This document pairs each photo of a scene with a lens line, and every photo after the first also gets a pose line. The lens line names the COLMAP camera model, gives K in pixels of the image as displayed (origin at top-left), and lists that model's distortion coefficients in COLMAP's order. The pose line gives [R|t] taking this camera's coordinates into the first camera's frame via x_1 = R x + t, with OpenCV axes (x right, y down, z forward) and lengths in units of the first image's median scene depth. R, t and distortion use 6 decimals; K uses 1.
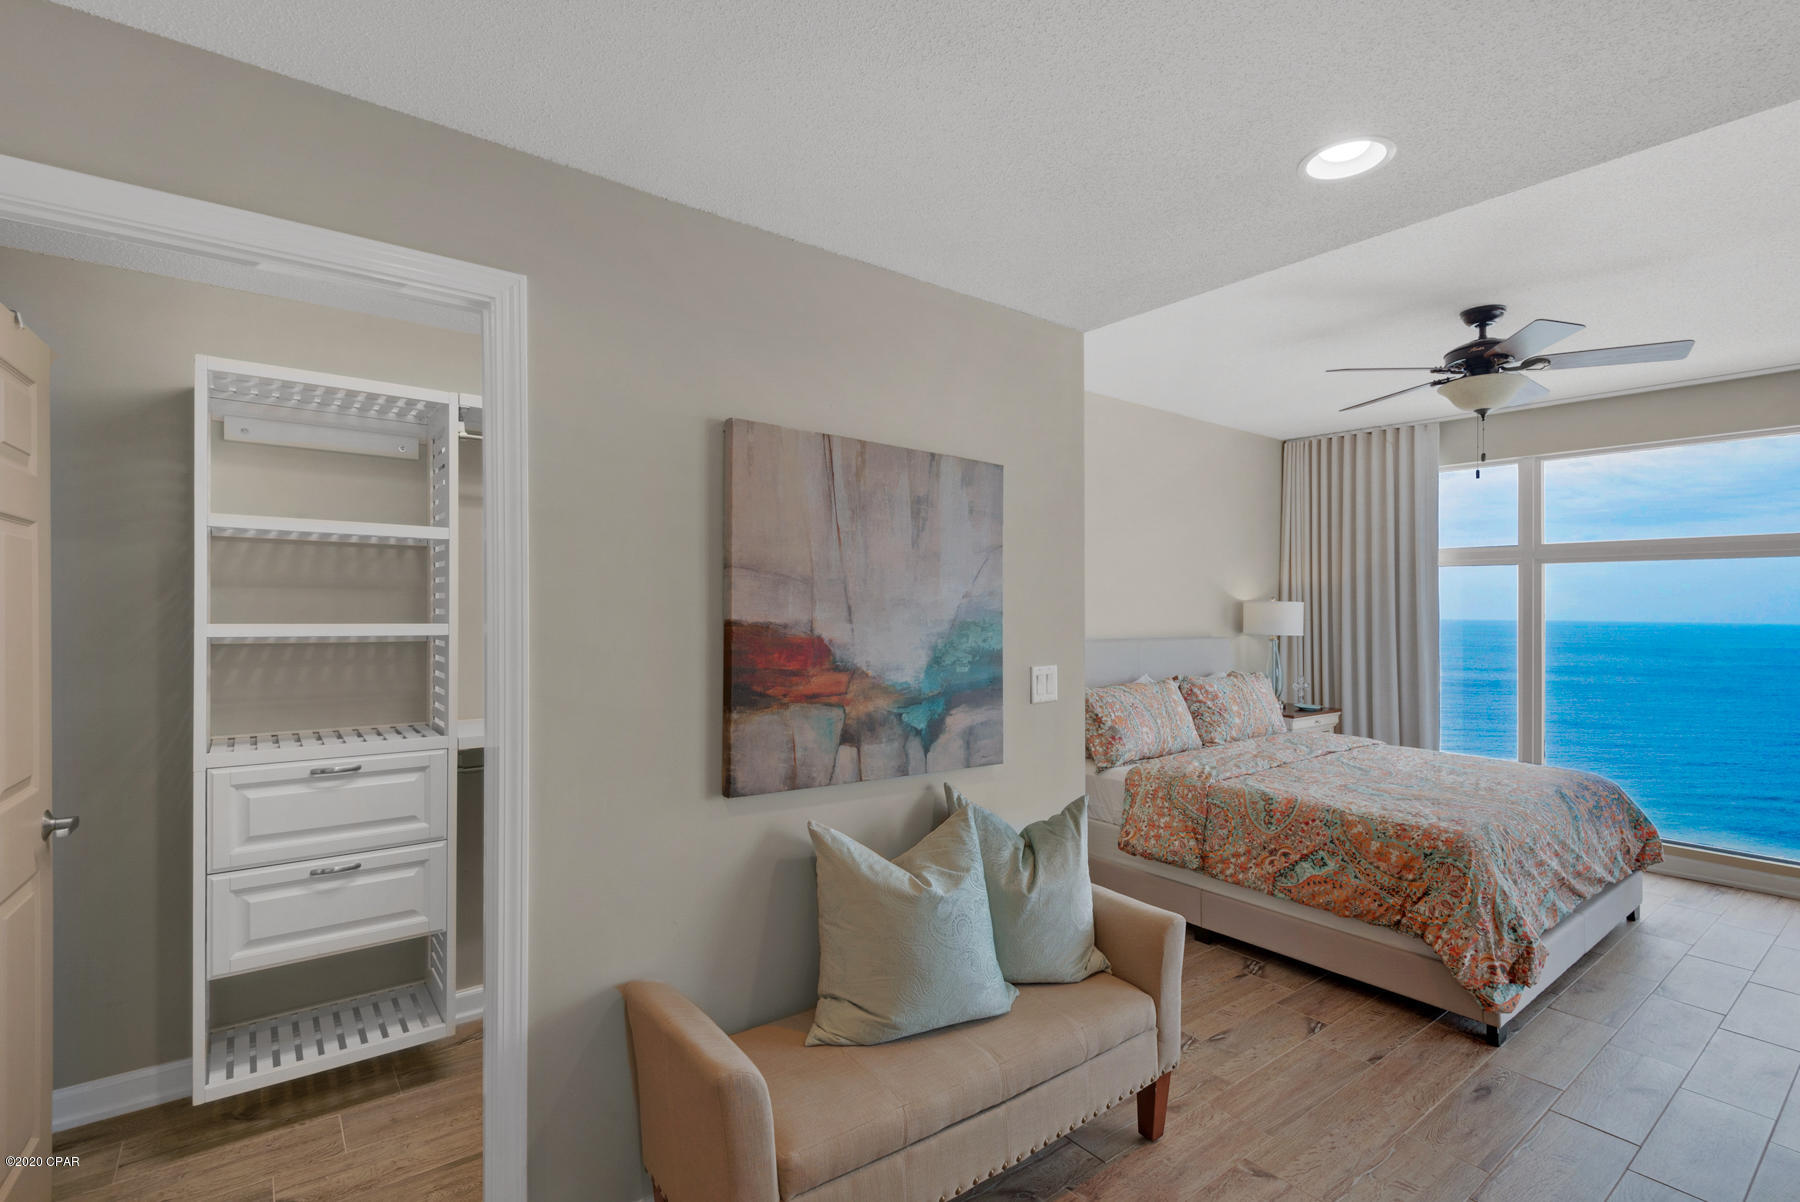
lens RADIAL K [[820.0, 0, 898.2], [0, 820.0, 587.3], [0, 0, 1]] dist [0.019143, -0.009109]
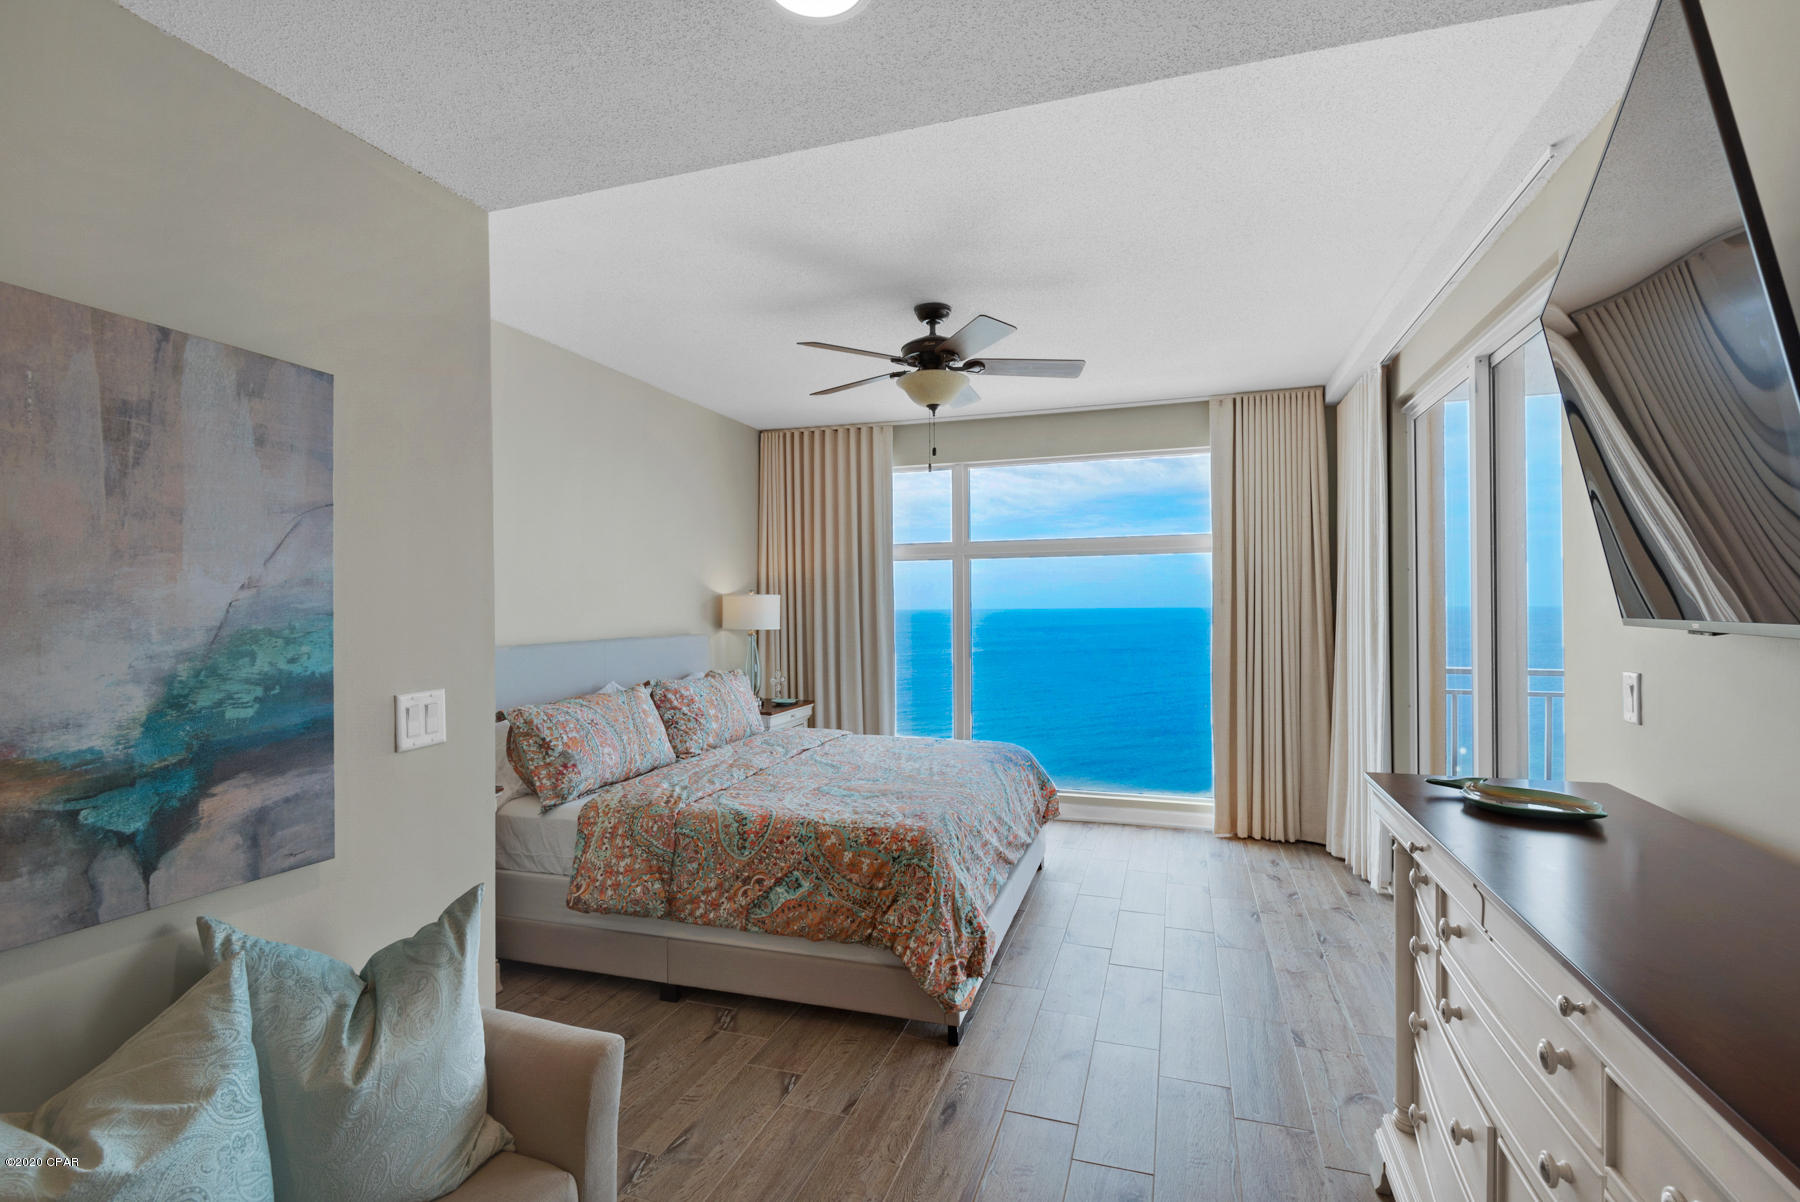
lens RADIAL K [[832.6, 0, 893.3], [0, 832.6, 592.7], [0, 0, 1]] dist [0.005067, -0.001196]
pose [[0.830995, -0.010312, 0.556185, 0.114253], [0.004457, 0.999919, 0.011880, 0.008701], [-0.556263, -0.007394, 0.830974, 0.217120]]
